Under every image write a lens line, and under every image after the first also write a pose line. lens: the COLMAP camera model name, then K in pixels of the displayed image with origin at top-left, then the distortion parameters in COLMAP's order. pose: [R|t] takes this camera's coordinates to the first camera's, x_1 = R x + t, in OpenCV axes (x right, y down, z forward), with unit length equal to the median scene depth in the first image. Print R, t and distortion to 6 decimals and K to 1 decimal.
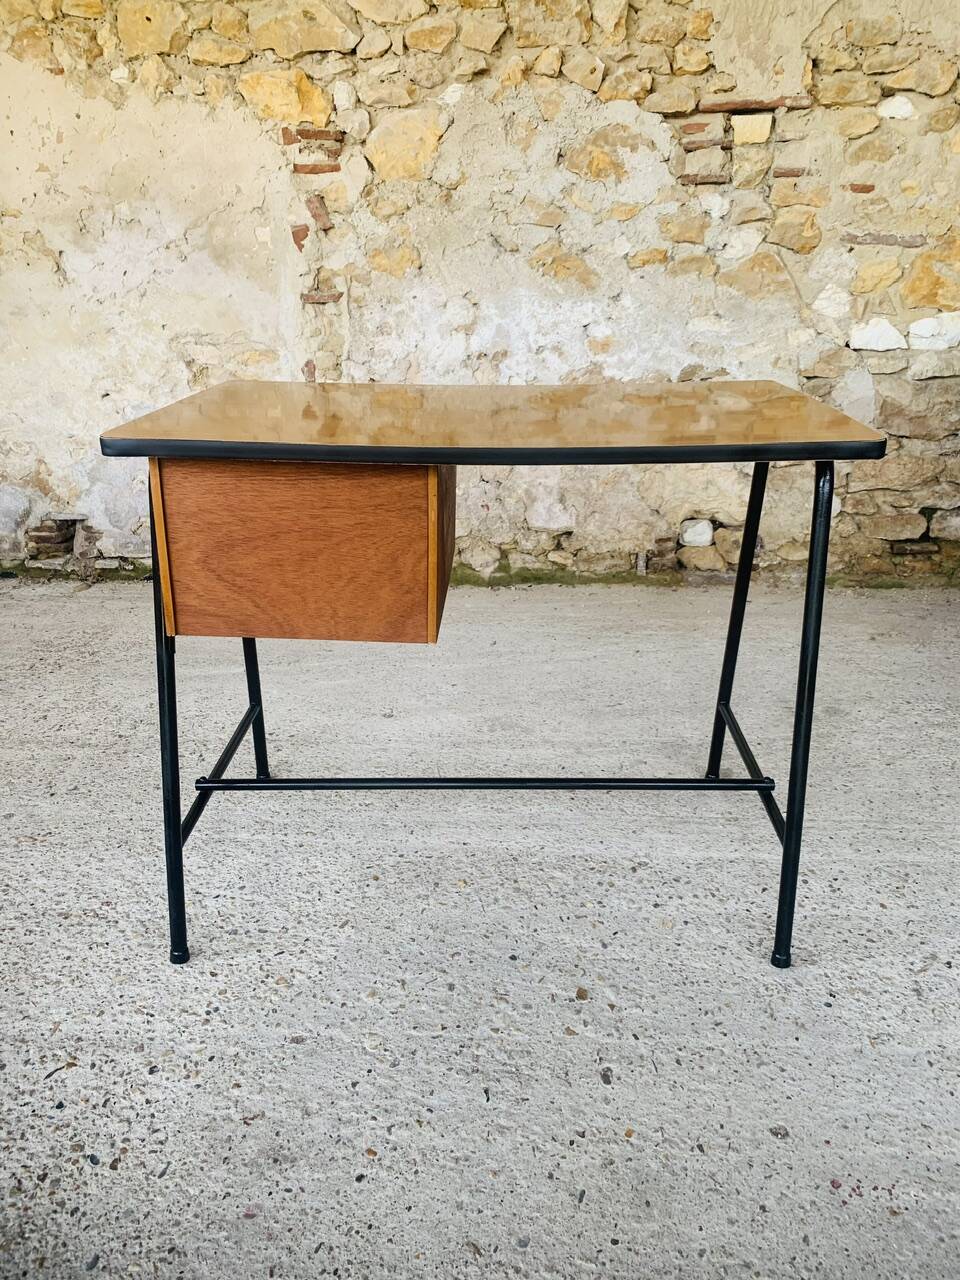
lens RADIAL K [[994.7, 0, 477.0], [0, 994.7, 642.5], [0, 0, 1]] dist [0.003135, -0.014602]
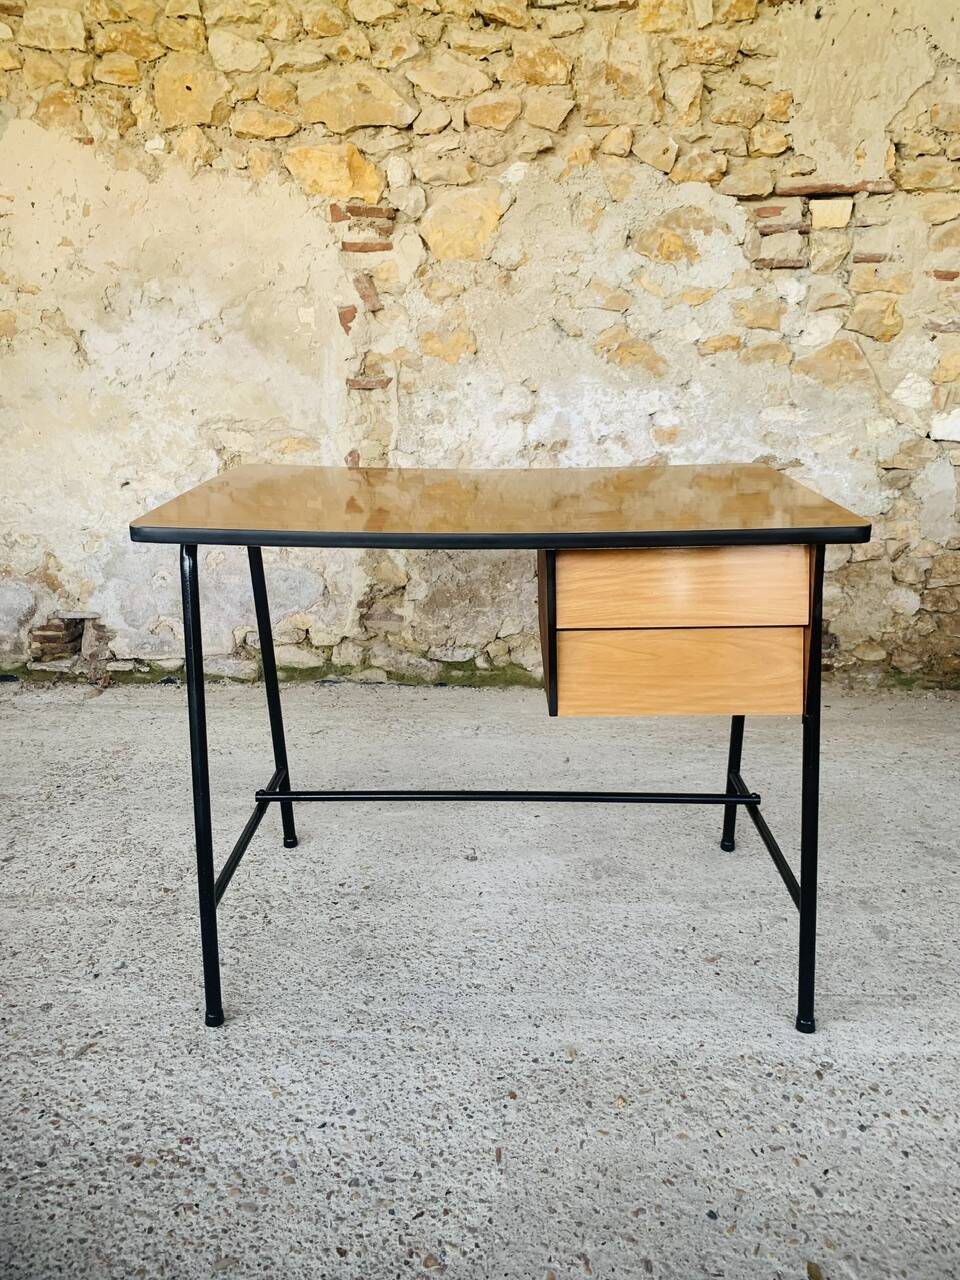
lens RADIAL K [[994.7, 0, 478.1], [0, 994.7, 628.2], [0, 0, 1]] dist [0.003135, -0.014602]
pose [[0.998997, -0.004124, 0.044595, -0.101153], [0.007299, 0.997431, -0.071263, -0.054339], [-0.044187, 0.071517, 0.996460, 0.094188]]
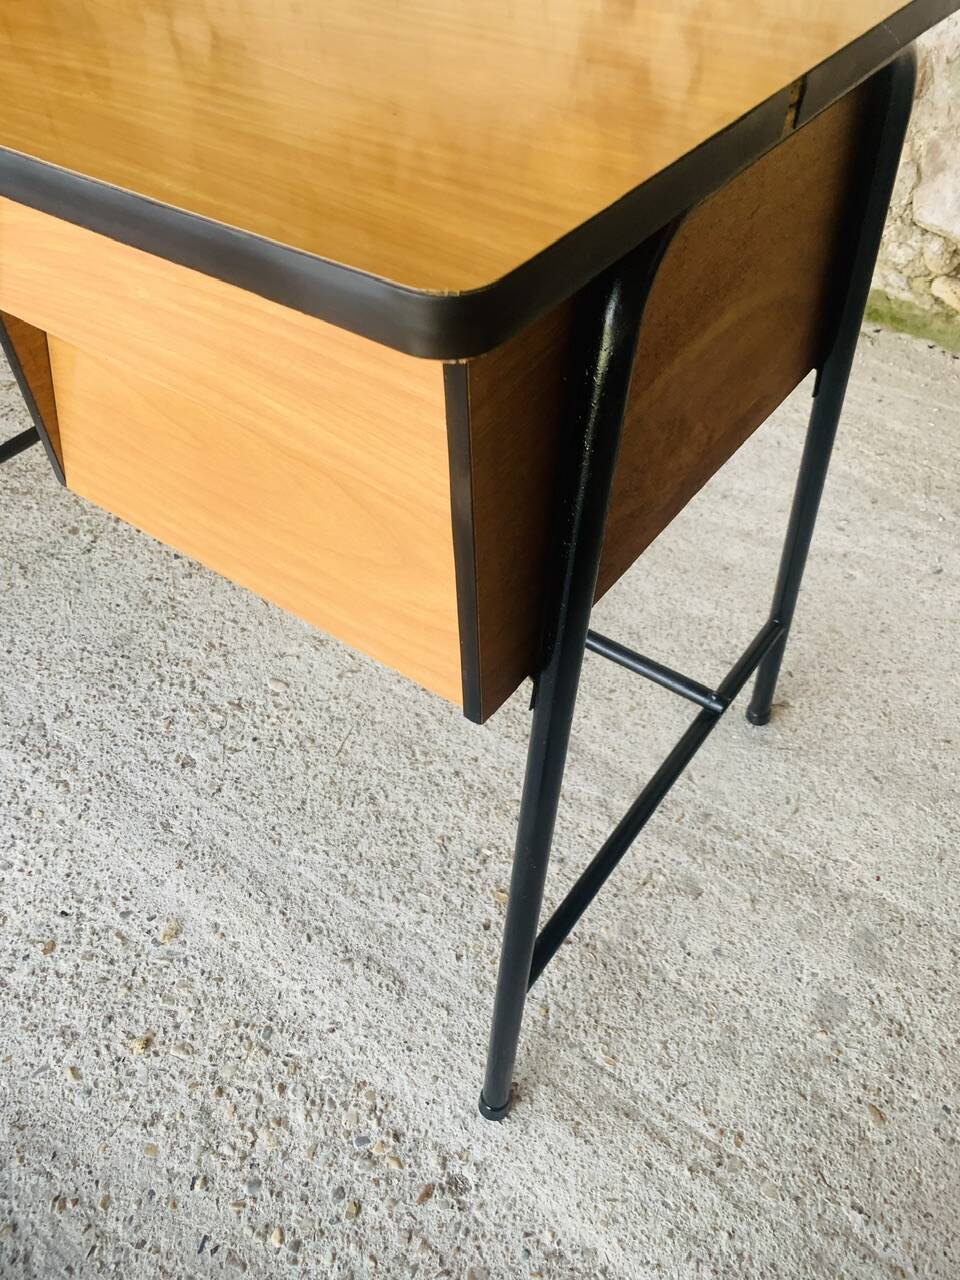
lens RADIAL K [[994.7, 0, 474.4], [0, 994.7, 648.2], [0, 0, 1]] dist [0.003135, -0.014602]
pose [[0.844641, 0.402285, -0.353198, 0.149772], [-0.200923, 0.849764, 0.487372, -0.151274], [0.496197, -0.340689, 0.798573, 0.437211]]
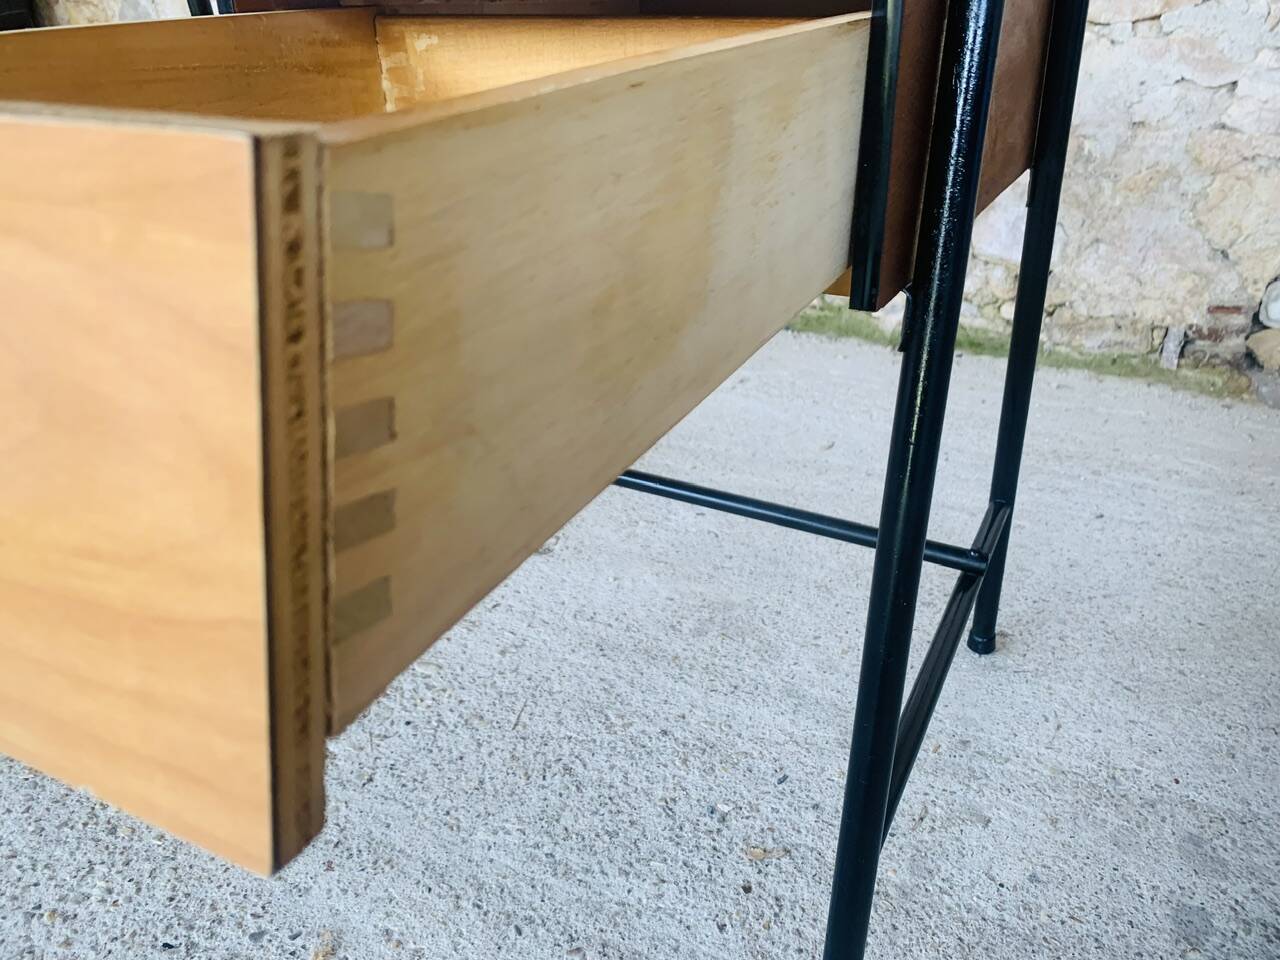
lens RADIAL K [[994.7, 0, 655.6], [0, 994.7, 486.6], [0, 0, 1]] dist [0.003135, -0.014602]
pose [[0.921652, 0.199877, -0.332574, 0.113655], [-0.164426, 0.977540, 0.131833, -0.033505], [0.351455, -0.066820, 0.933817, 0.430236]]
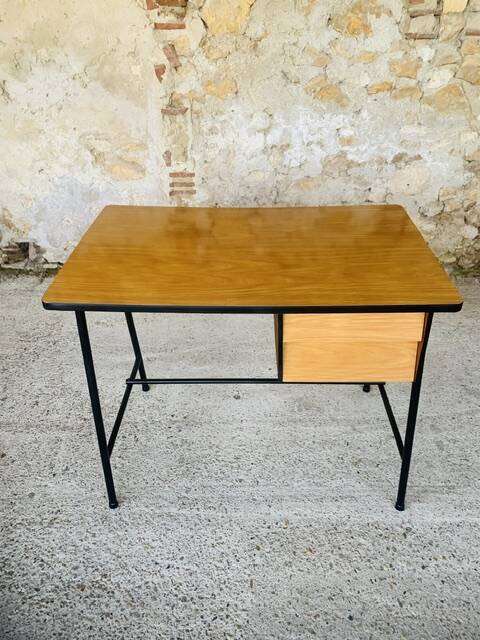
lens RADIAL K [[497.4, 0, 238.4], [0, 497.4, 318.4], [0, 0, 1]] dist [0.003135, -0.014602]
pose [[0.998934, -0.024464, 0.039154, -0.097750], [0.015073, 0.974408, 0.224279, -0.210753], [-0.043639, -0.223450, 0.973738, 0.152535]]
